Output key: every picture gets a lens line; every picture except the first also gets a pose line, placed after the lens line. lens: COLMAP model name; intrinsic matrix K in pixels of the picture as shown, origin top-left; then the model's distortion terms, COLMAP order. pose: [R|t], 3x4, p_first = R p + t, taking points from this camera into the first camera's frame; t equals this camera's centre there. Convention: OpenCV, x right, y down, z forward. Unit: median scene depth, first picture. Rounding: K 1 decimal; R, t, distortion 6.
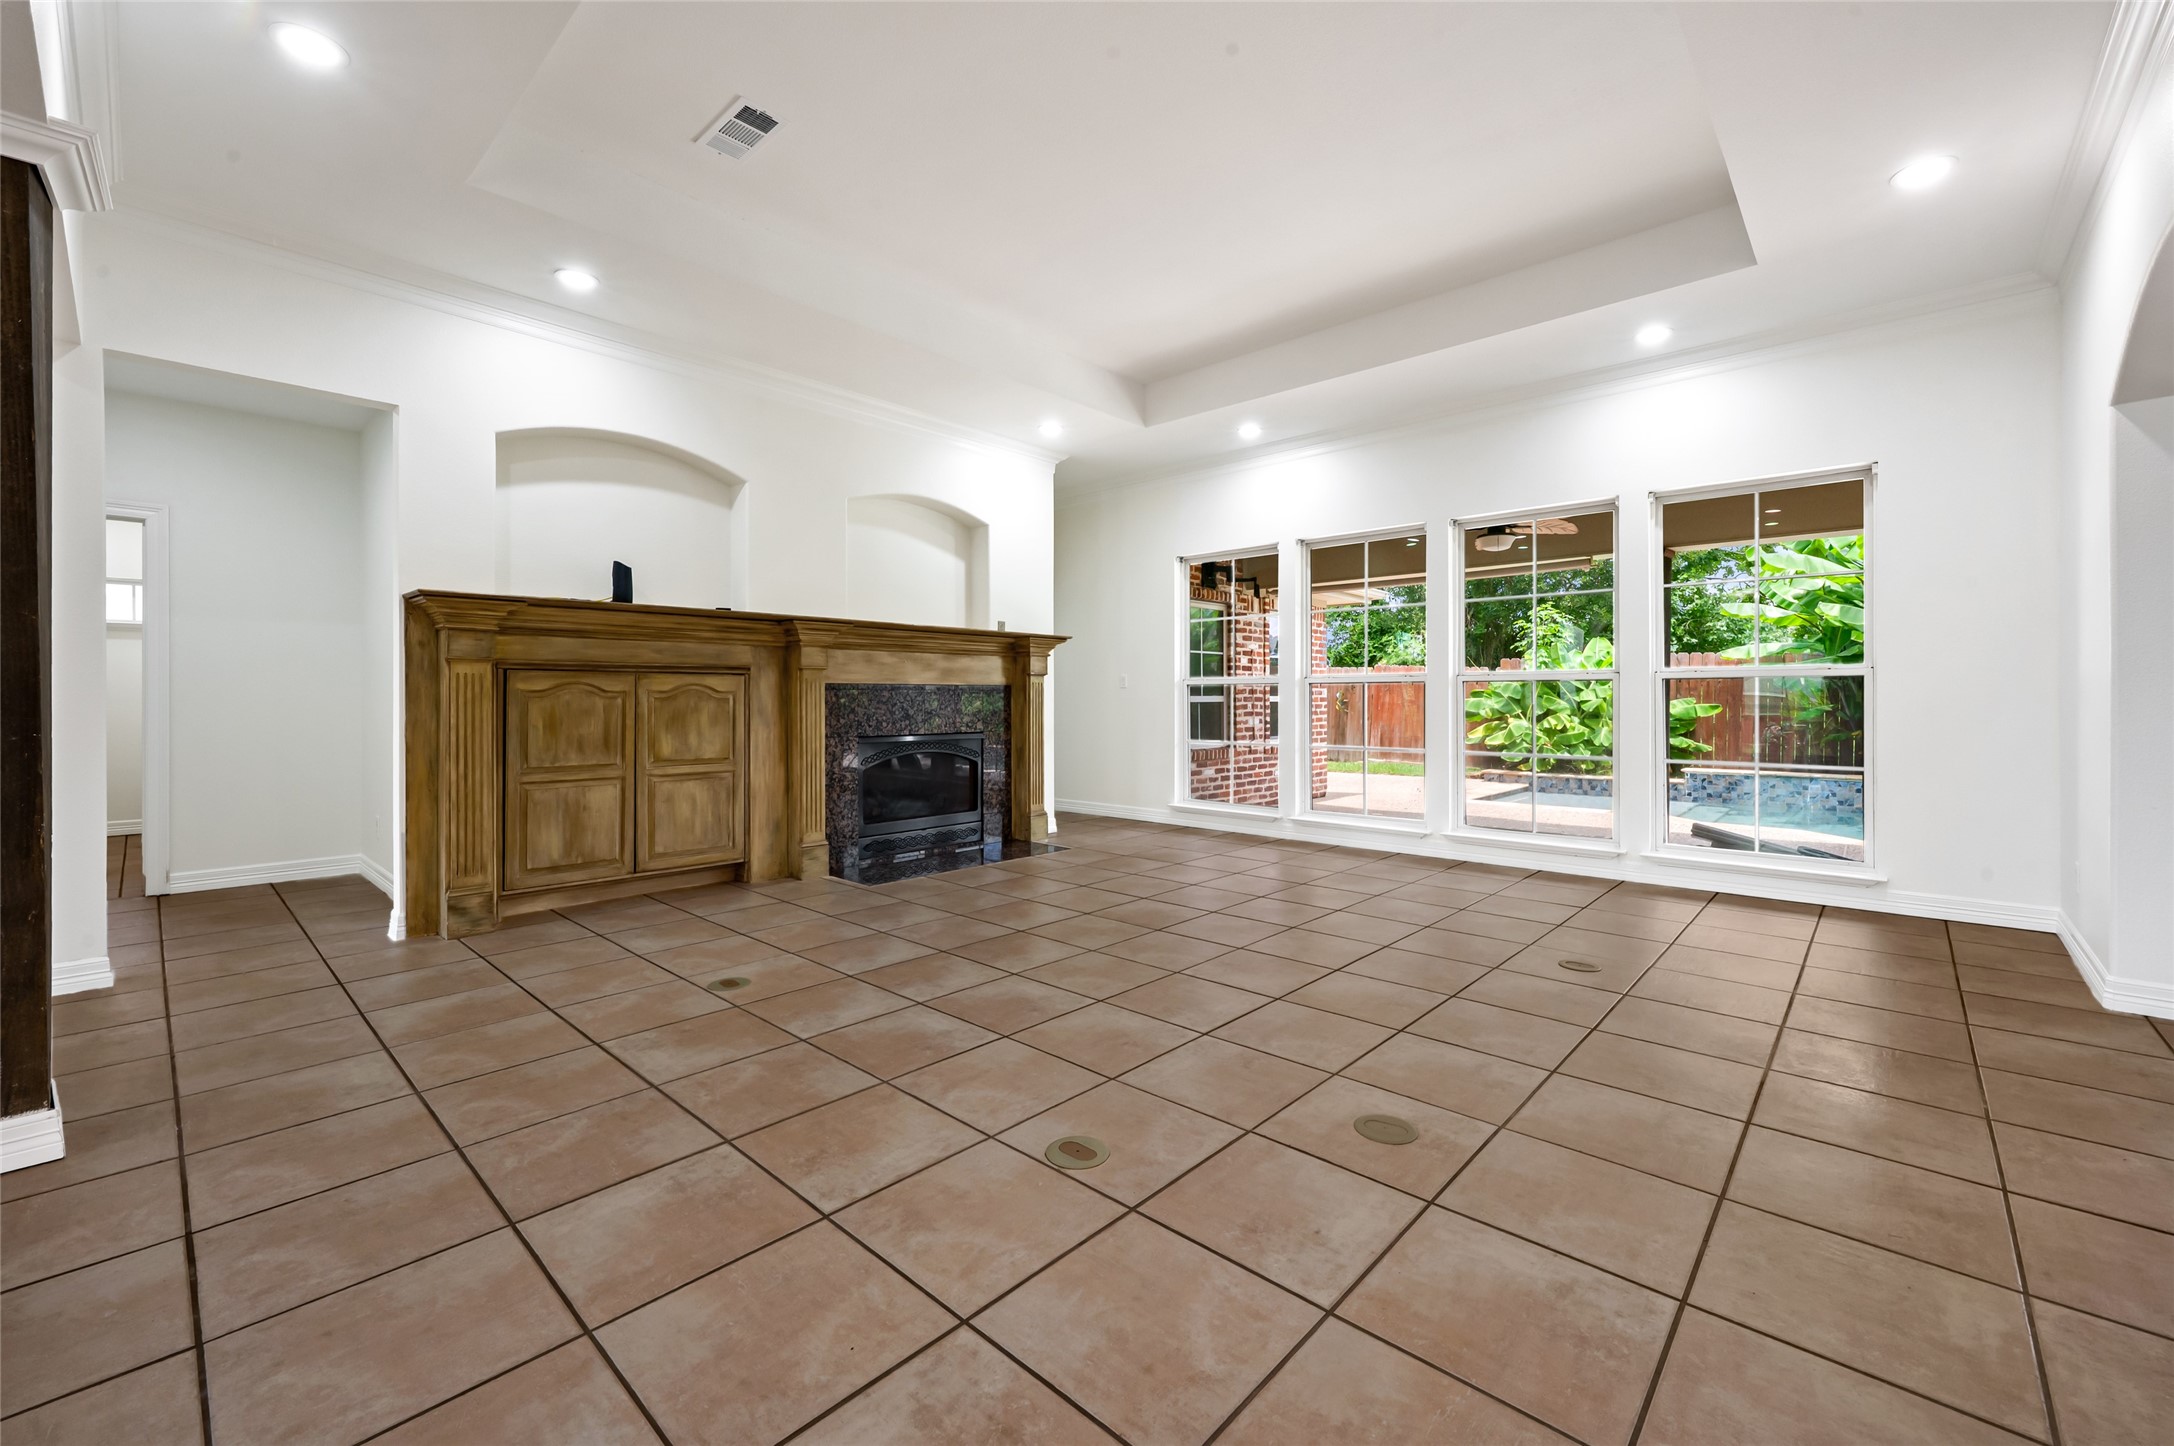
lens RADIAL K [[876.8, 0, 1078.8], [0, 876.8, 699.3], [0, 0, 1]] dist [-0.001824, -0.000275]
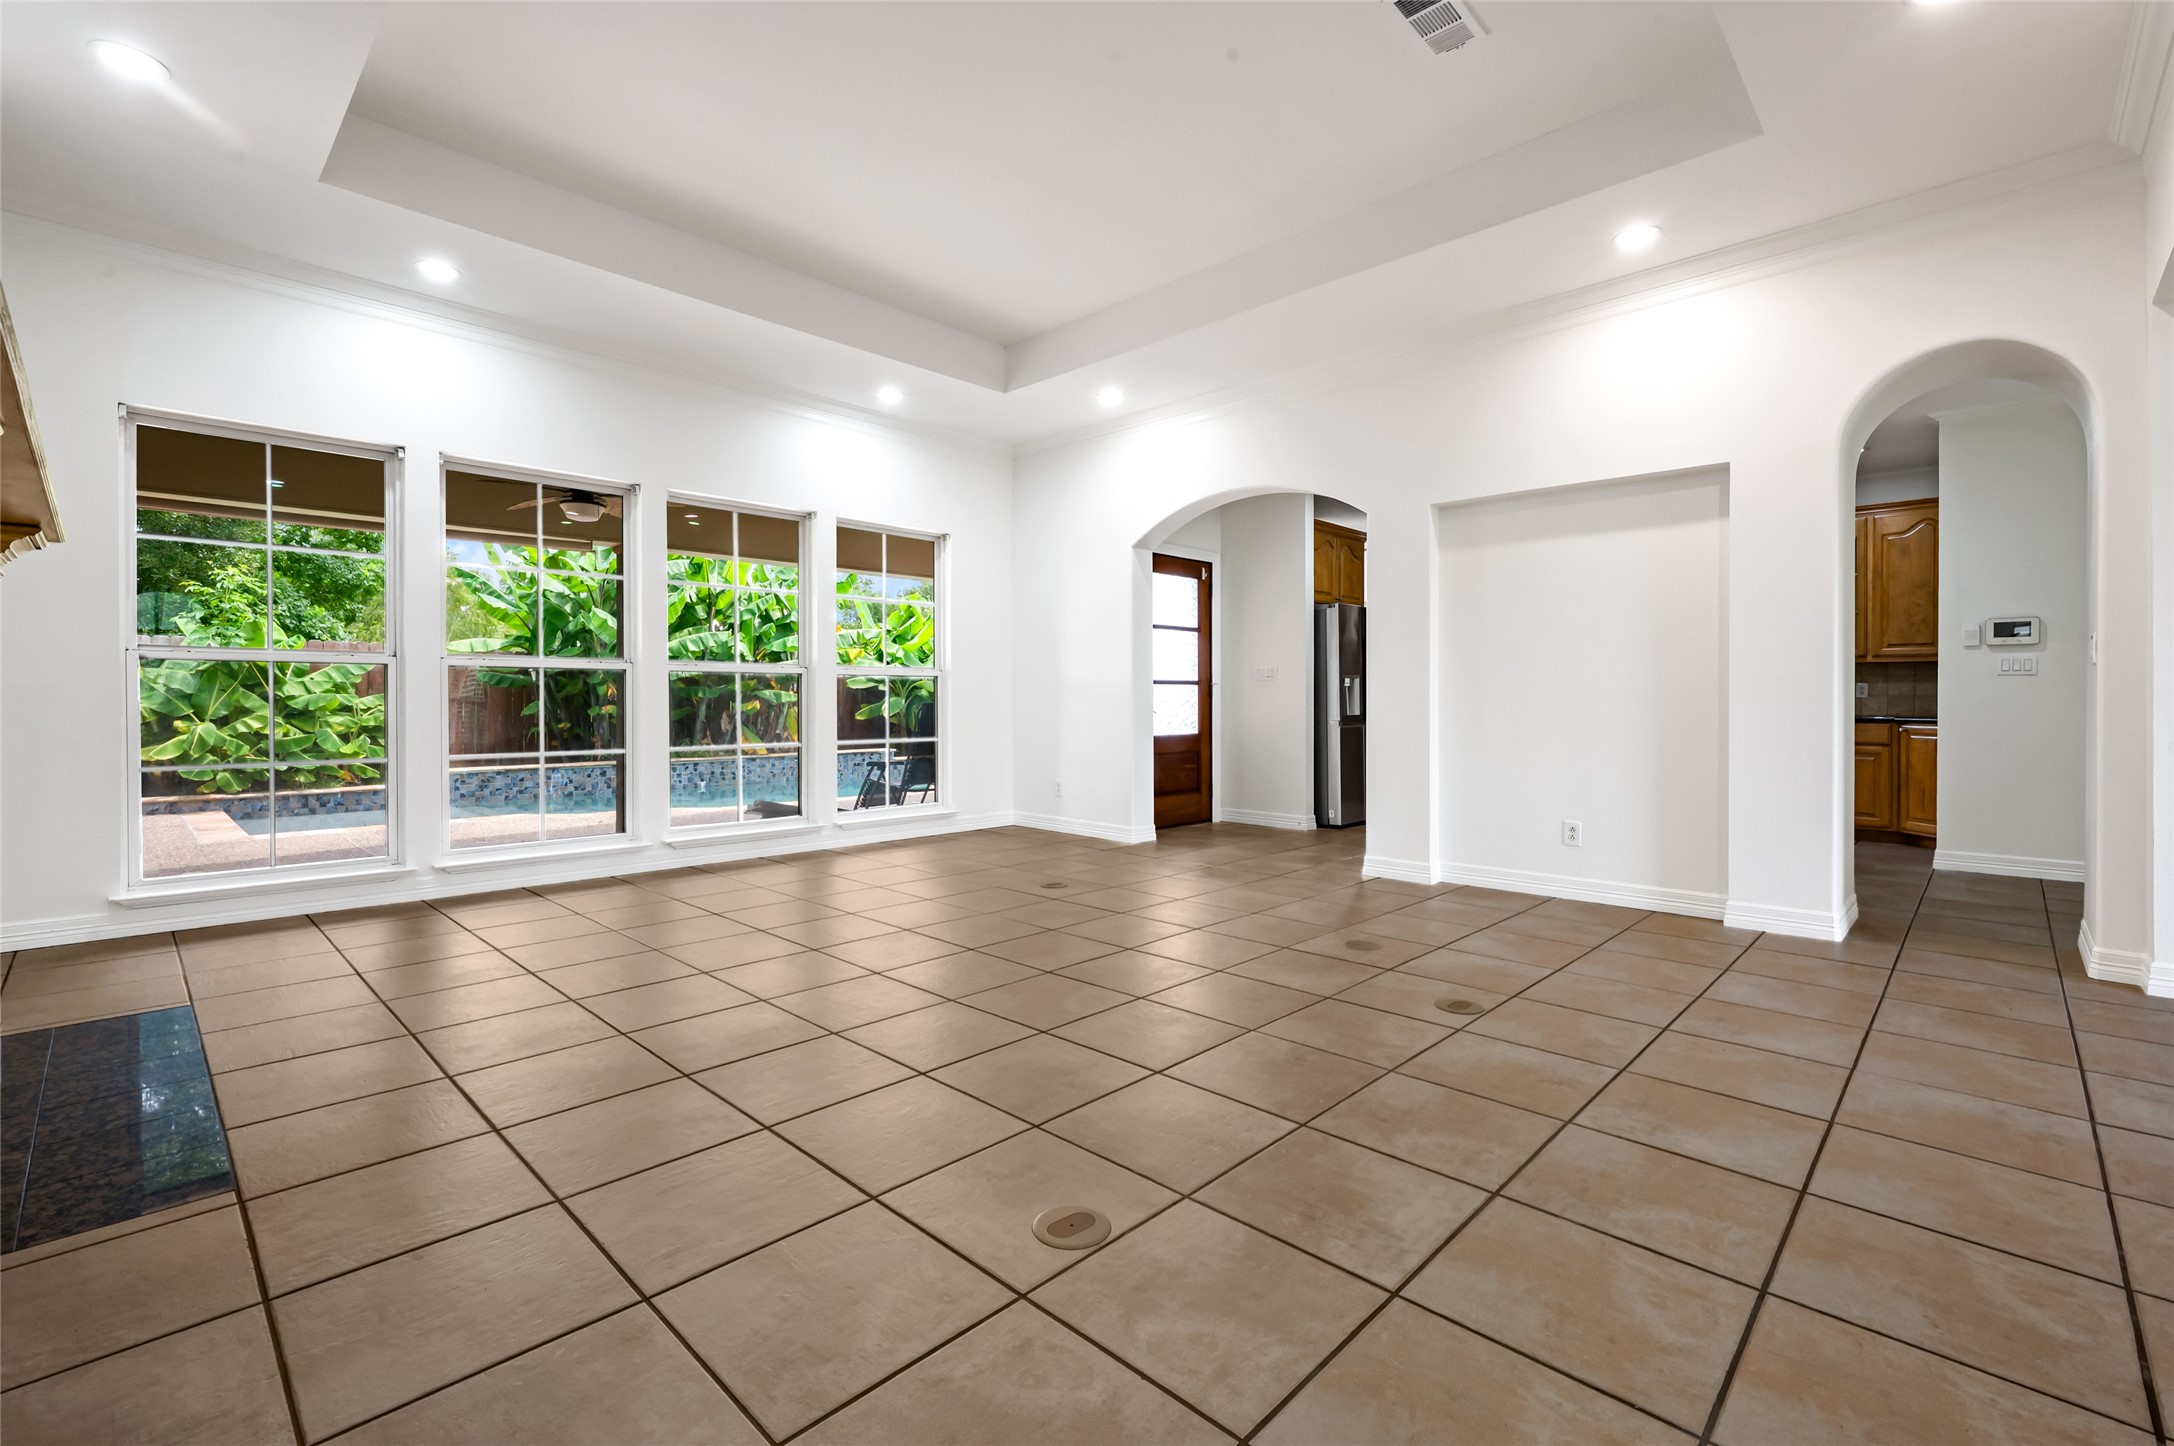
lens RADIAL K [[943.7, 0, 1087.2], [0, 943.7, 710.7], [0, 0, 1]] dist [-0.000559, 0.000052]
pose [[0.017059, -0.010922, 0.999795, -0.619142], [-0.000684, 0.999940, 0.010935, 0.011437], [-0.999854, -0.000871, 0.017051, 0.641613]]
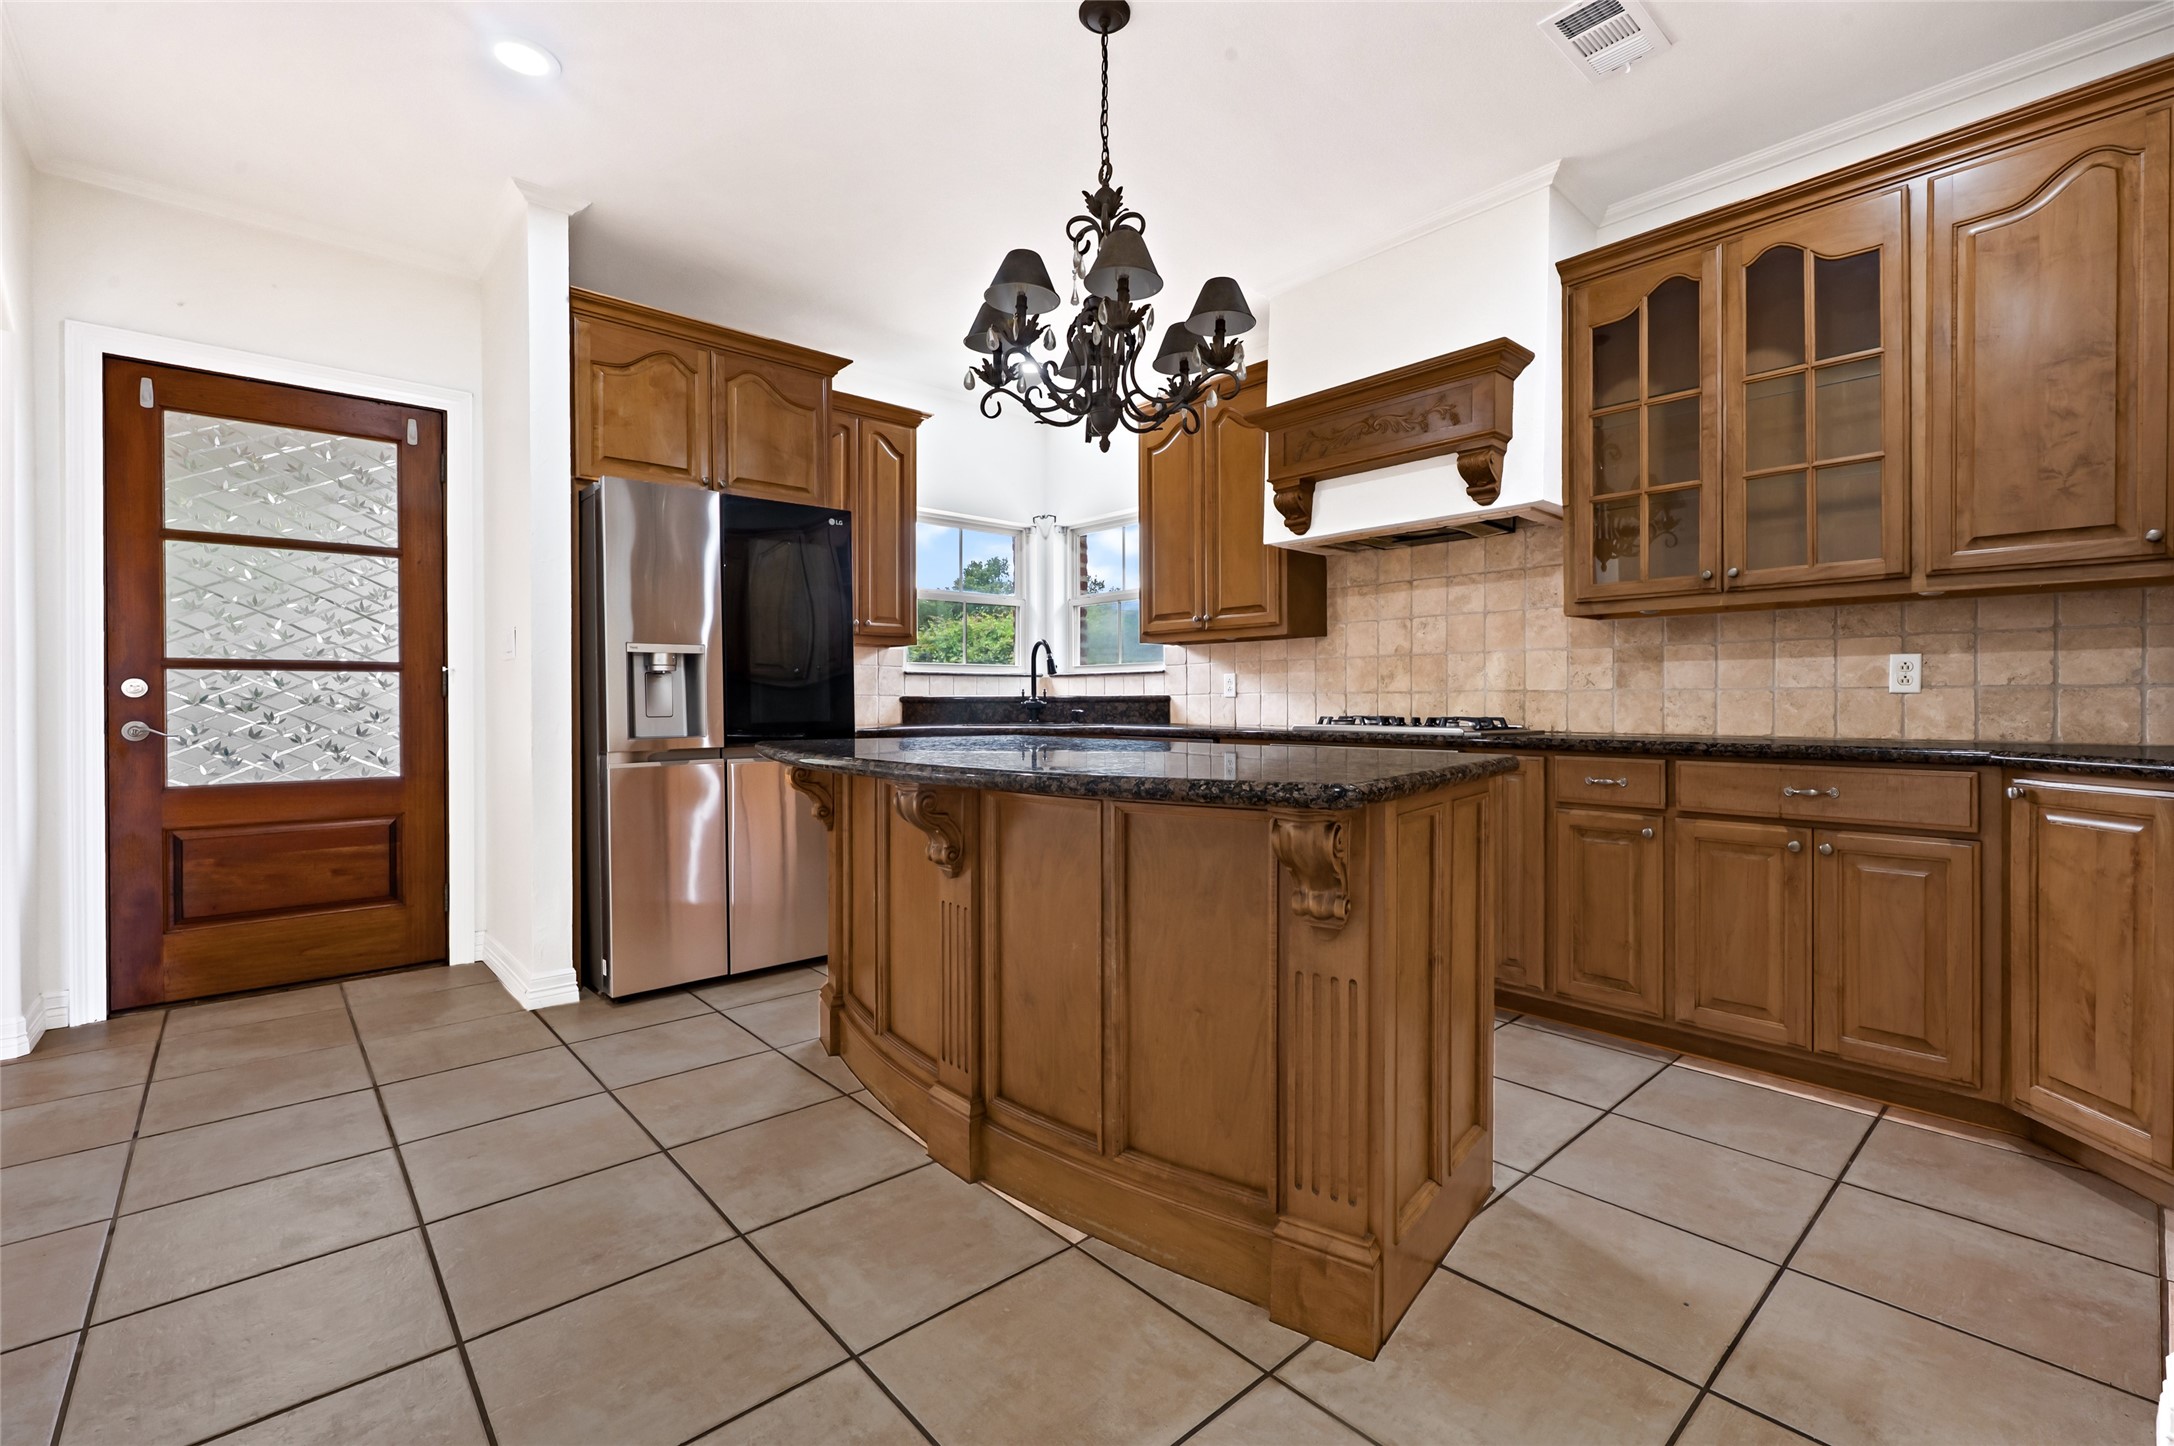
lens RADIAL K [[943.7, 0, 1090.1], [0, 943.7, 710.0], [0, 0, 1]] dist [-0.000559, 0.000052]
pose [[0.088072, -0.008184, 0.996081, 0.261581], [0.003572, 0.999962, 0.007900, 0.010807], [-0.996108, 0.002862, 0.088098, -0.099262]]
